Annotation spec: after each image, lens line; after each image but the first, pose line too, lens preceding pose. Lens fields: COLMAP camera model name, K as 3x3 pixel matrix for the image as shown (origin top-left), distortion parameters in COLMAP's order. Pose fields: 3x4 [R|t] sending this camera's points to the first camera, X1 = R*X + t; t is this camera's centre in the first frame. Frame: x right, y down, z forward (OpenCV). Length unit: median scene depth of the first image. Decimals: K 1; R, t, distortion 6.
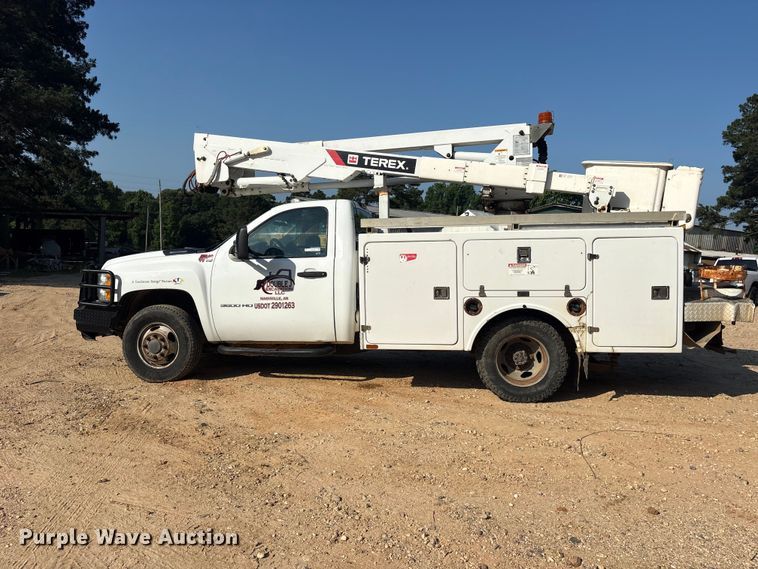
lens RADIAL K [[591.9, 0, 372.6], [0, 591.9, 284.7], [0, 0, 1]] dist [0.060860, -0.077688]
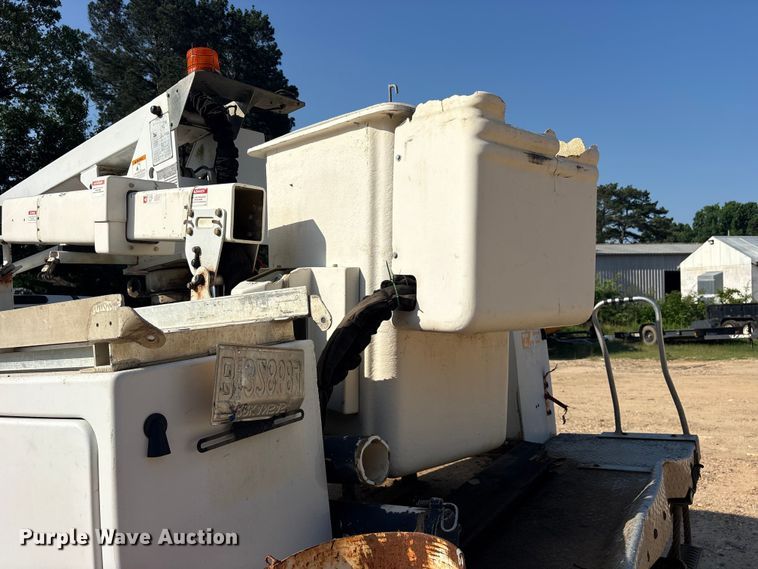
lens RADIAL K [[581.3, 0, 373.4], [0, 581.3, 286.6], [0, 0, 1]] dist [0.058229, -0.059781]
pose [[0.899575, -0.085357, -0.428344, 0.589025], [0.051396, 0.994592, -0.090255, -0.088515], [0.433731, 0.059176, 0.899097, 0.734954]]
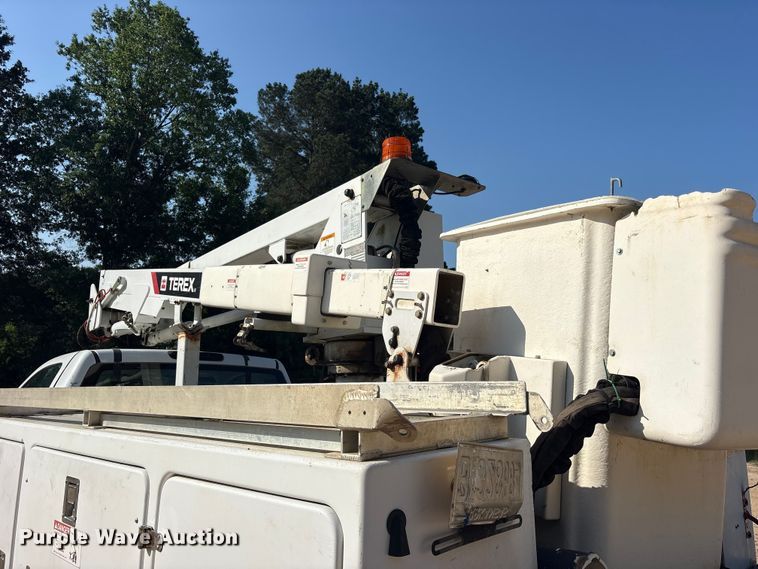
lens RADIAL K [[578.9, 0, 380.4], [0, 578.9, 284.8], [0, 0, 1]] dist [0.062733, -0.062784]
pose [[0.802079, -0.092794, -0.589965, 0.554927], [-0.040483, 0.977135, -0.208729, -0.098839], [0.595845, 0.191301, 0.779983, 0.715742]]
